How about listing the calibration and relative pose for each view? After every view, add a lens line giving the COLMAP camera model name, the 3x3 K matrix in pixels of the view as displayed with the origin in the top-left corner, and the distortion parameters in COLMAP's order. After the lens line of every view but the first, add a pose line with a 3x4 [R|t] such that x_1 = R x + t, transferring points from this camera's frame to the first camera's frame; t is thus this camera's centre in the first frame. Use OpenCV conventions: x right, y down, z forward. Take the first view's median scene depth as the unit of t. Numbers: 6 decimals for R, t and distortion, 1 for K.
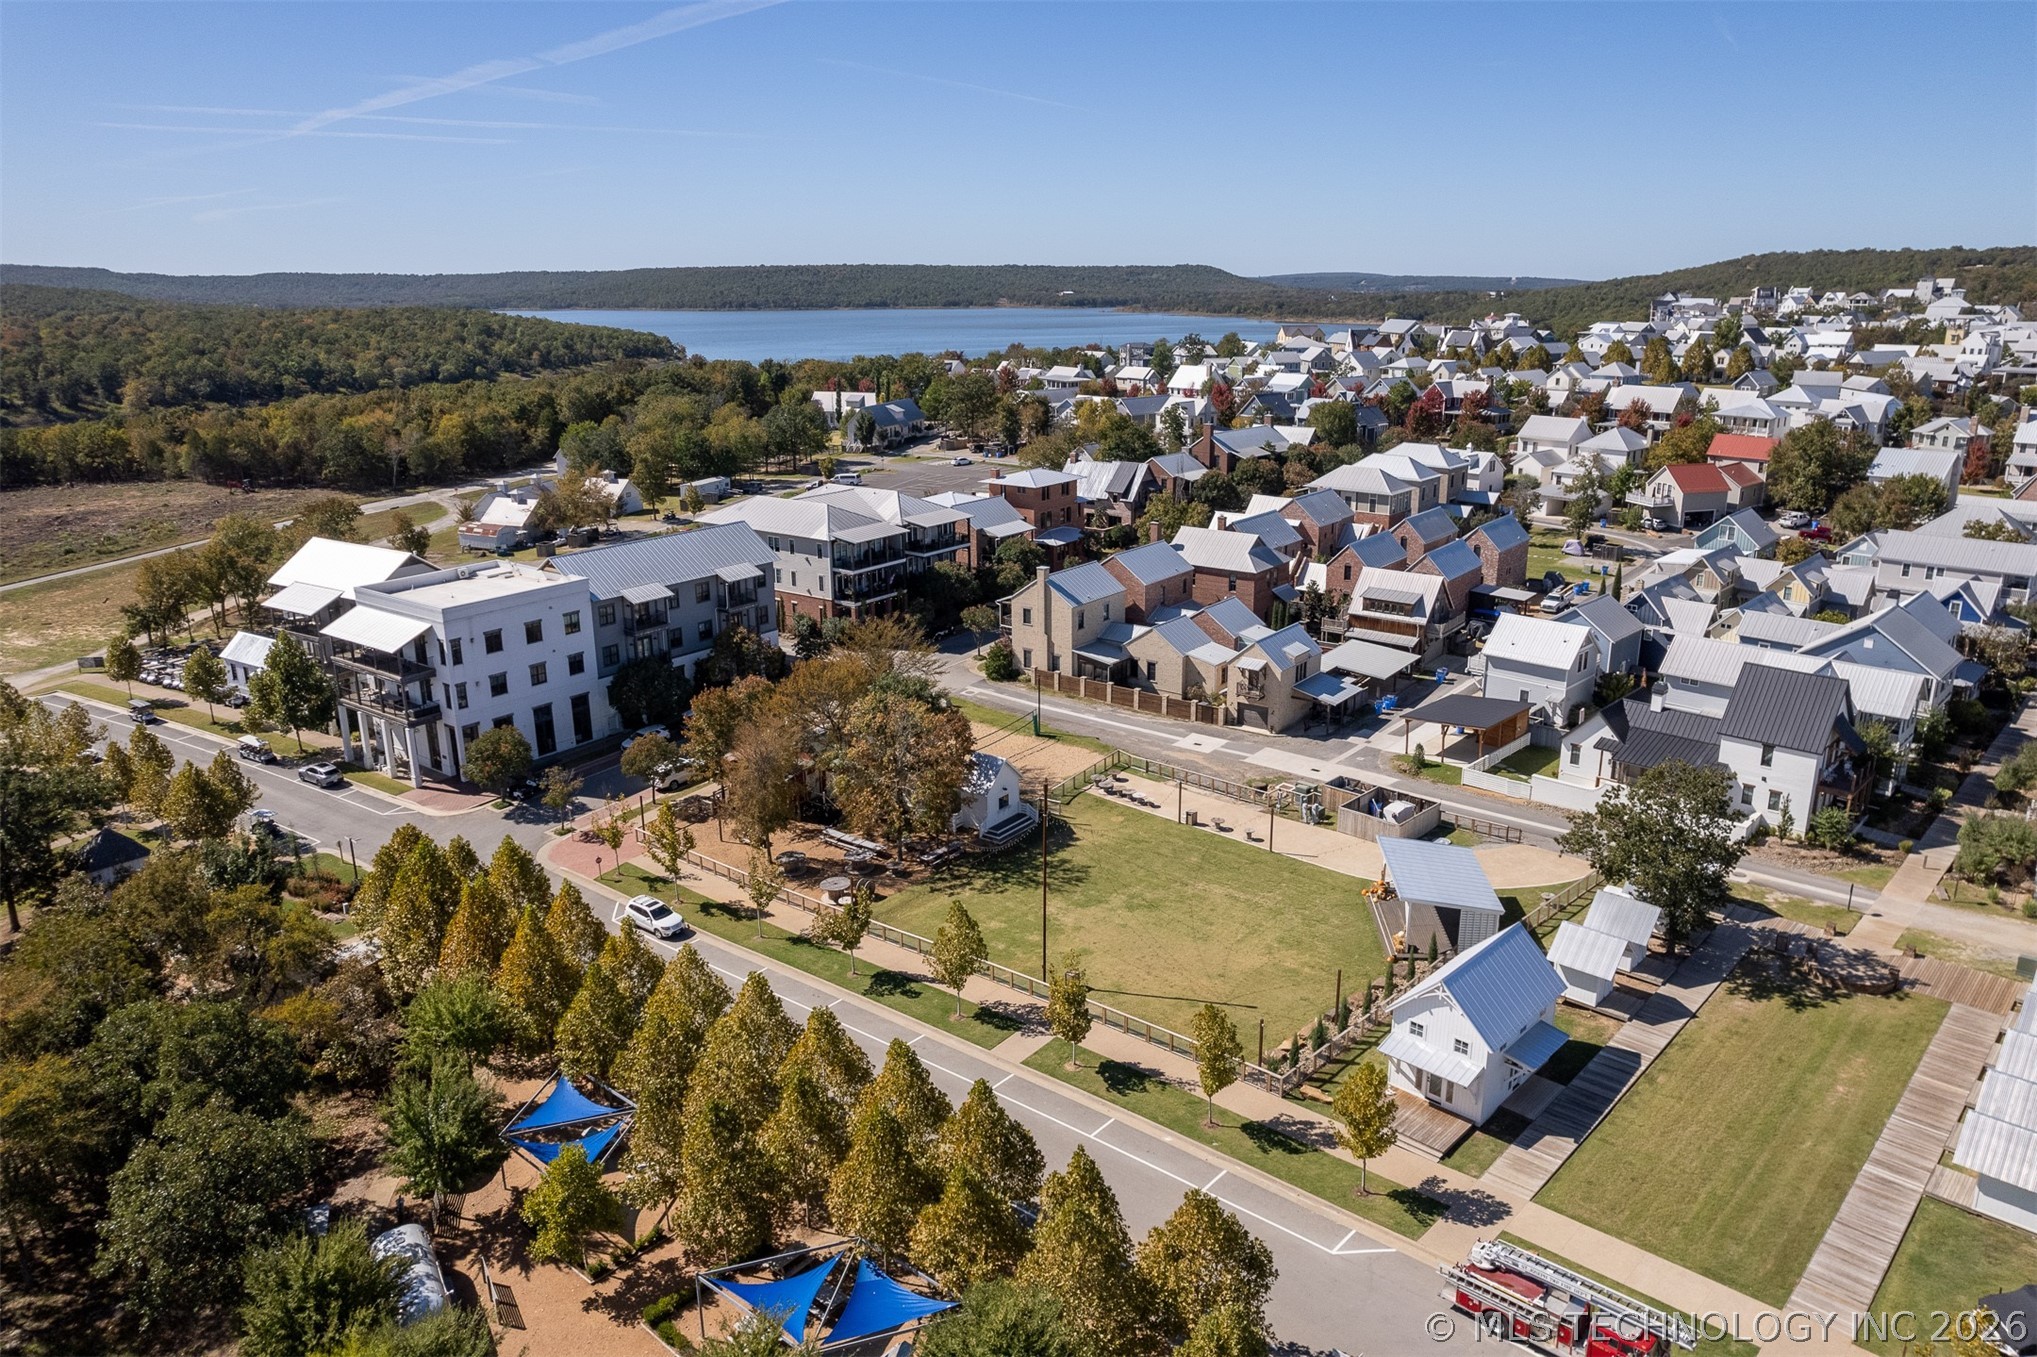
lens RADIAL K [[1318.8, 0, 1018.5], [0, 1318.8, 678.5], [0, 0, 1]] dist [-0.037795, 0.001812]
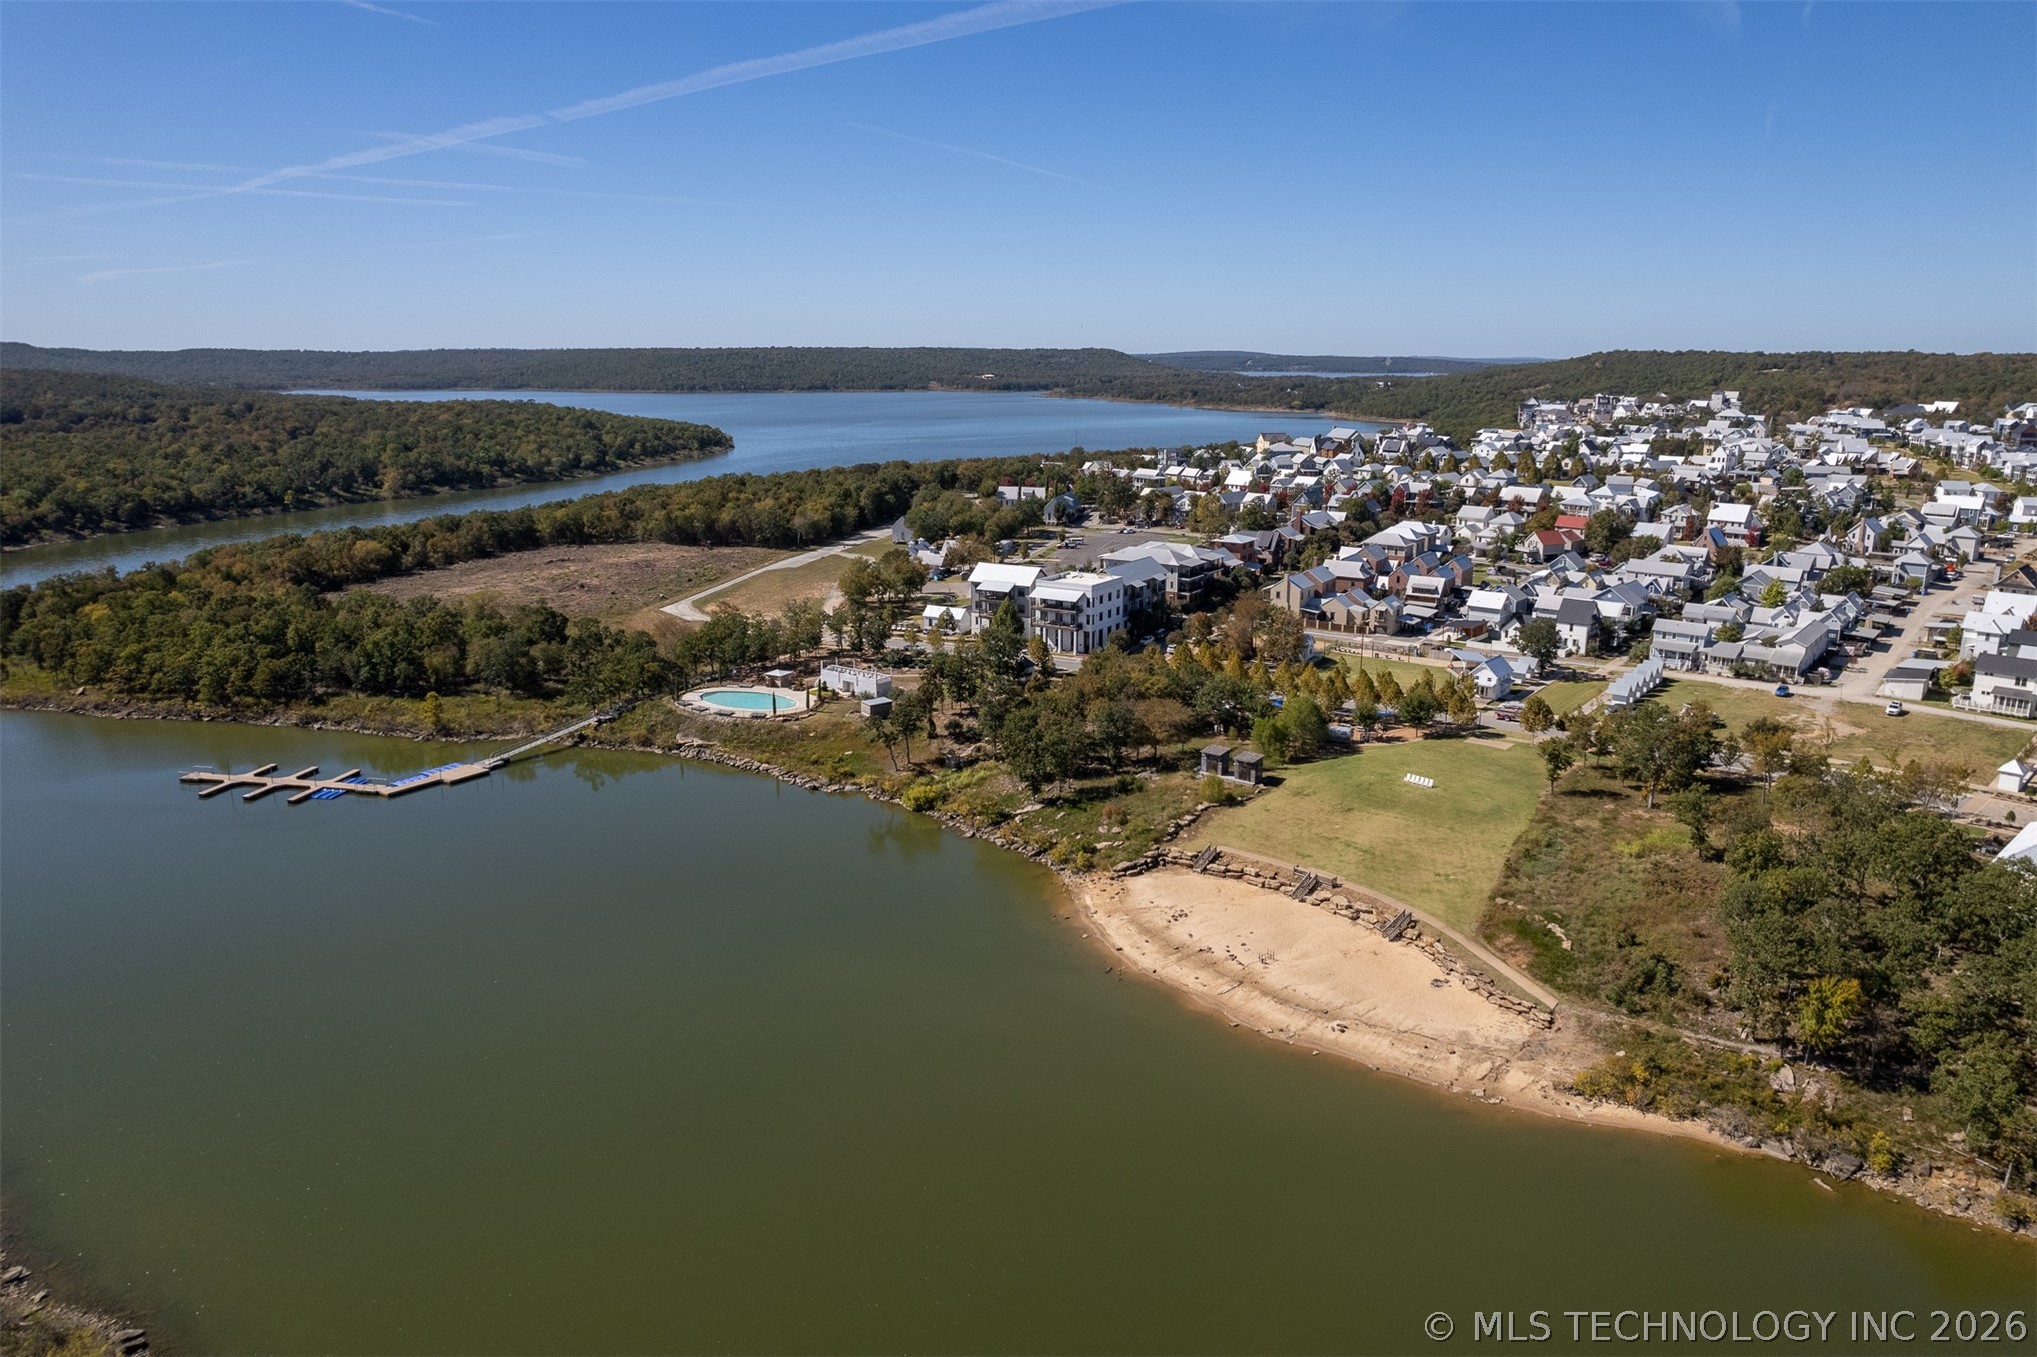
lens RADIAL K [[1318.8, 0, 1018.5], [0, 1318.8, 678.5], [0, 0, 1]] dist [-0.037795, 0.001812]
pose [[0.996573, -0.012094, 0.081828, -0.431395], [0.016403, 0.998502, -0.052191, 0.144406], [-0.081075, 0.053354, 0.995279, -0.867522]]
